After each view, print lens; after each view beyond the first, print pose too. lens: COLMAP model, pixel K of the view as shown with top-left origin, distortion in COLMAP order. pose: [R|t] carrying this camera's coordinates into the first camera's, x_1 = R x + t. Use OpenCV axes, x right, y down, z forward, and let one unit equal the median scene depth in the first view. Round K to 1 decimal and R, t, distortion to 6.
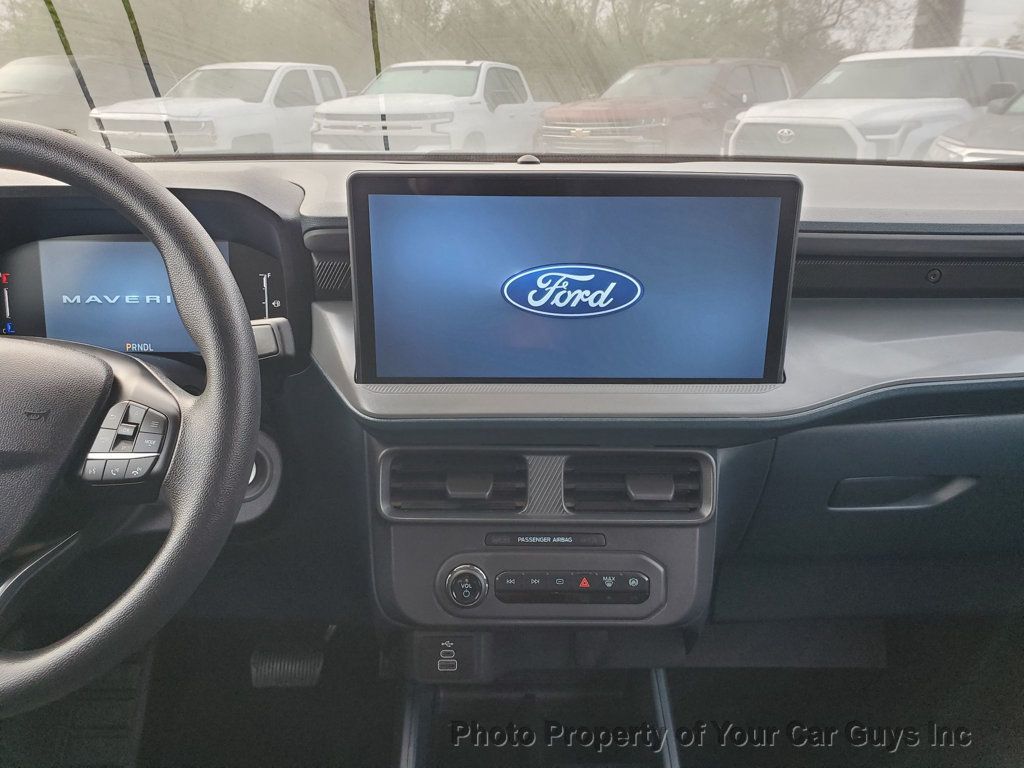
lens RADIAL K [[787.4, 0, 515.1], [0, 787.4, 390.1], [0, 0, 1]] dist [0.008707, 0.007916]
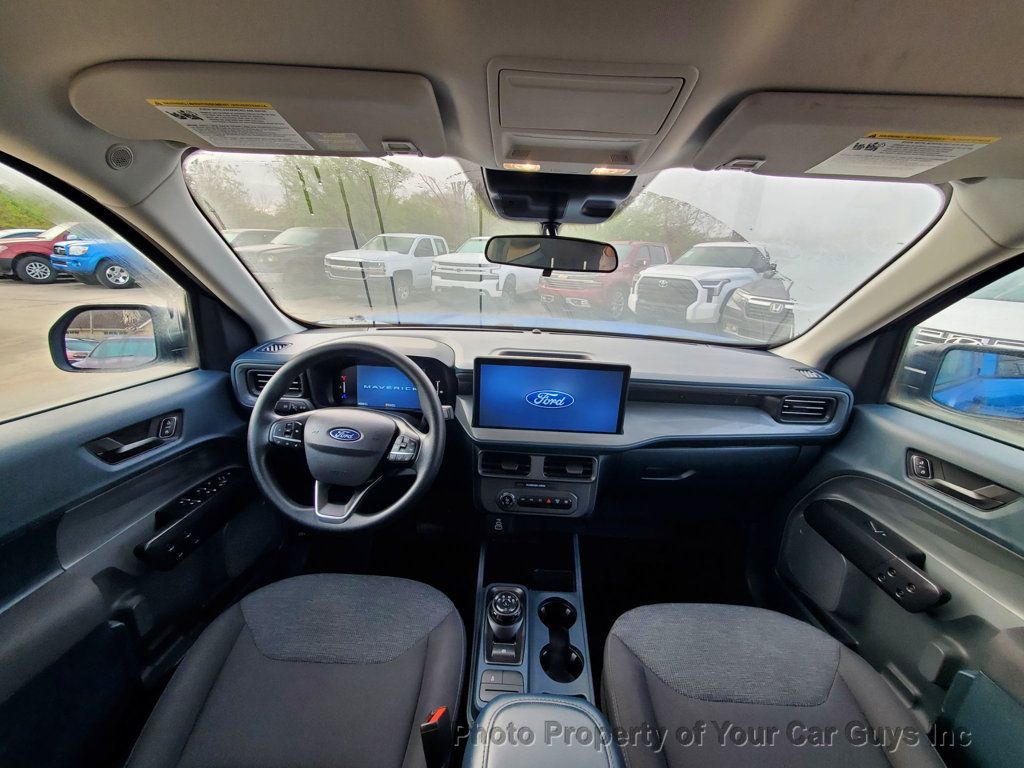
lens RADIAL K [[413.7, 0, 515.1], [0, 413.7, 402.6], [0, 0, 1]] dist [-0.001560, -0.000041]
pose [[0.998446, 0.053224, -0.016544, -0.027568], [-0.052744, 0.998210, 0.028189, -0.145958], [0.018014, -0.027273, 0.999466, -0.484389]]
